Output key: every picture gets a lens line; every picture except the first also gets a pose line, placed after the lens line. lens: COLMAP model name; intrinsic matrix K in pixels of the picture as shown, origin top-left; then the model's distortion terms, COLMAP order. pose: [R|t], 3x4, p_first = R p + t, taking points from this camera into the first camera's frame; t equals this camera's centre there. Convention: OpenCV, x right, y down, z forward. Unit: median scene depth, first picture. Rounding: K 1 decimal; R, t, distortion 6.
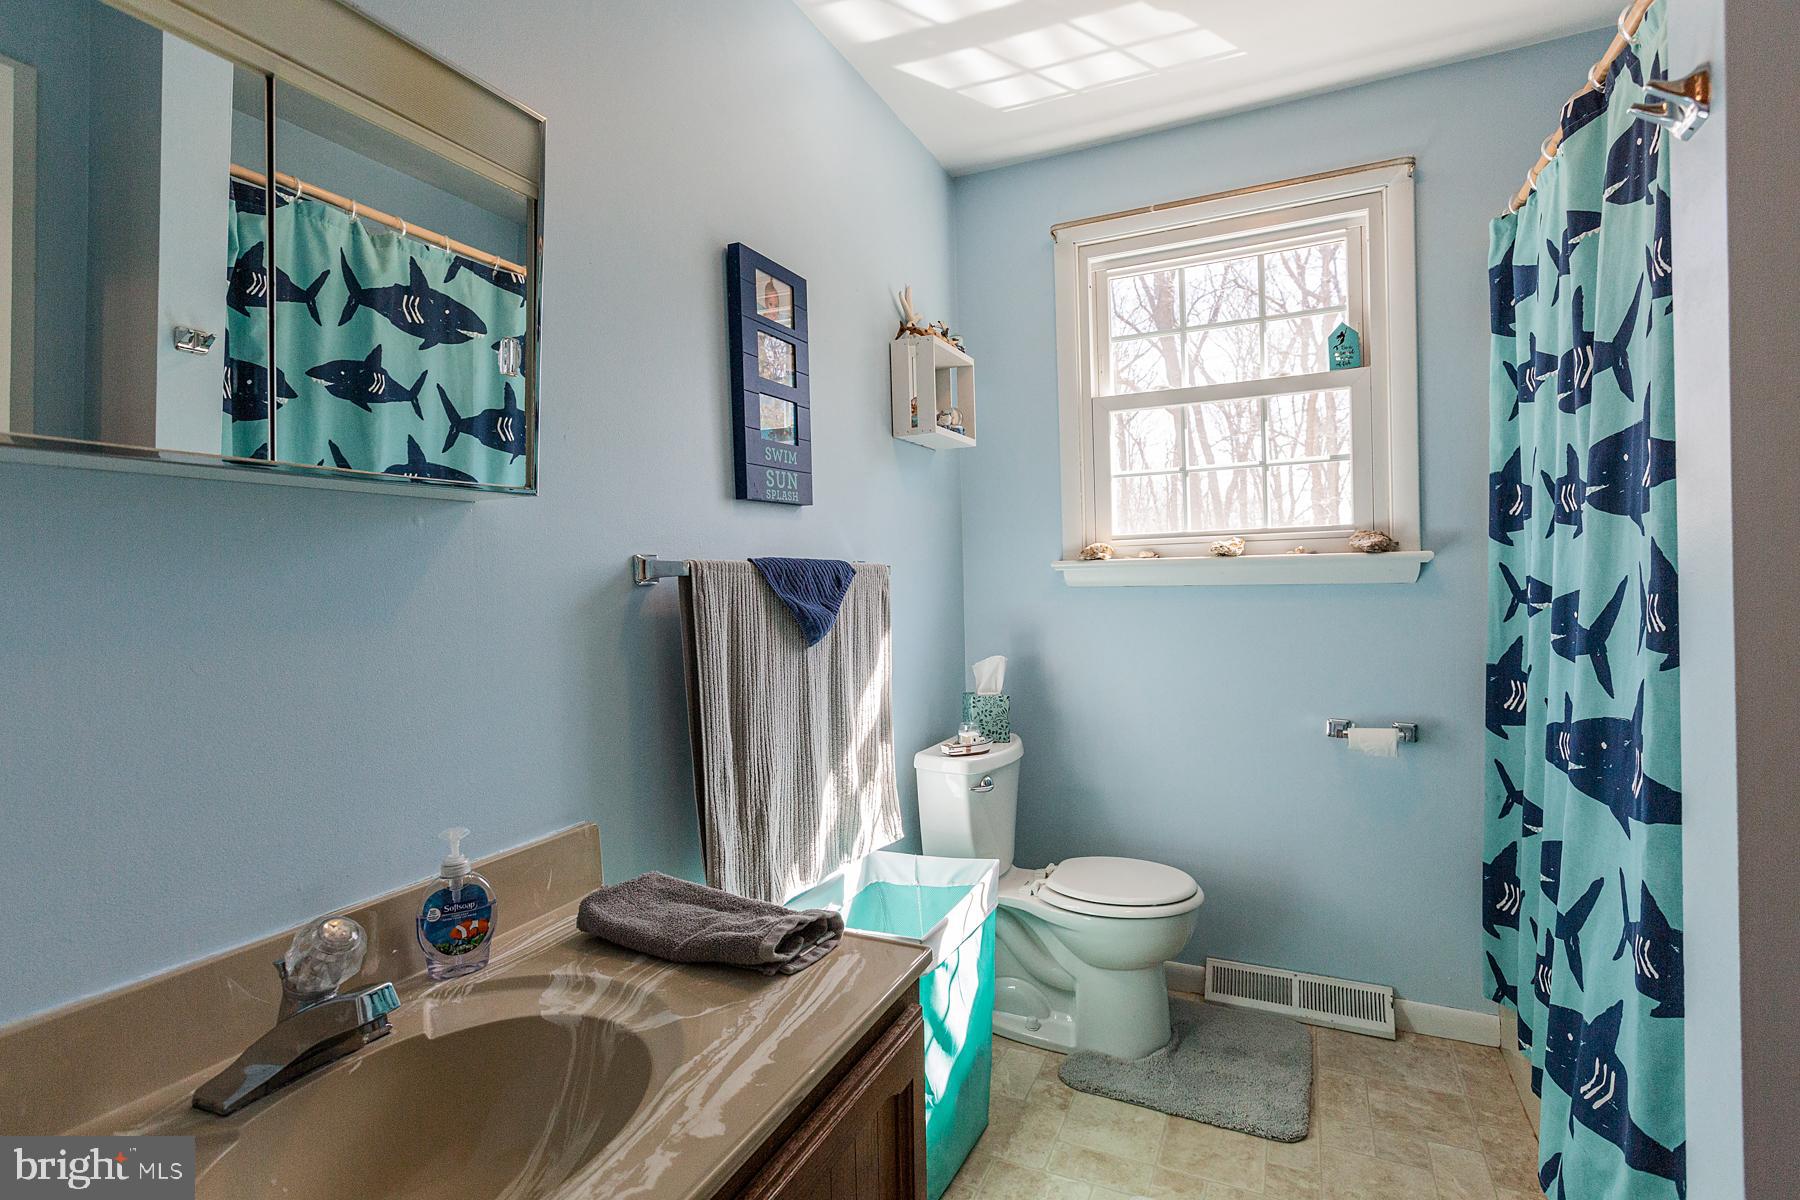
lens RADIAL K [[839.5, 0, 897.7], [0, 839.5, 592.0], [0, 0, 1]] dist [-0.001751, -0.000652]
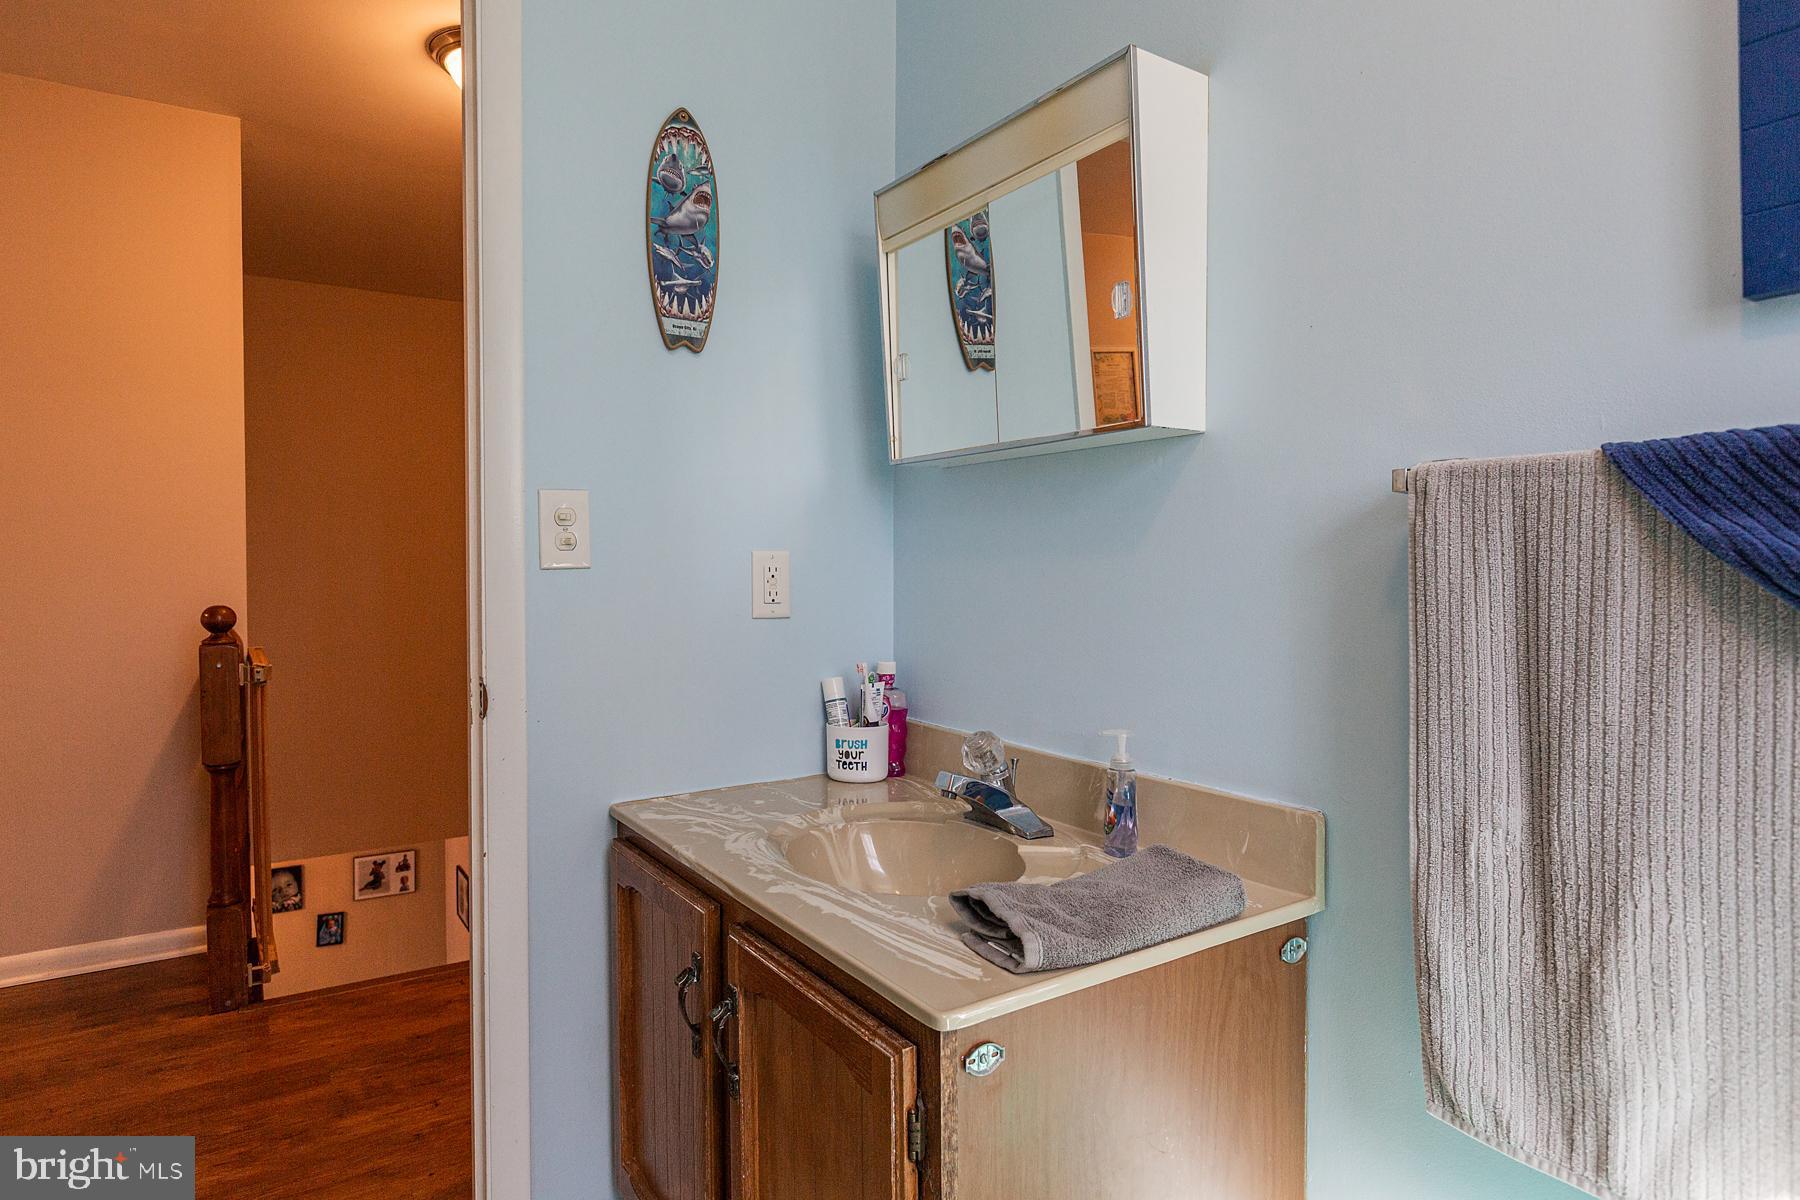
lens RADIAL K [[1034.6, 0, 881.1], [0, 1034.6, 578.7], [0, 0, 1]] dist [-0.002422, -0.001019]
pose [[-0.533630, 0.033891, -0.845039, 0.417253], [0.003158, 0.999270, 0.038082, 0.011345], [0.845712, 0.017653, -0.533347, 0.743108]]
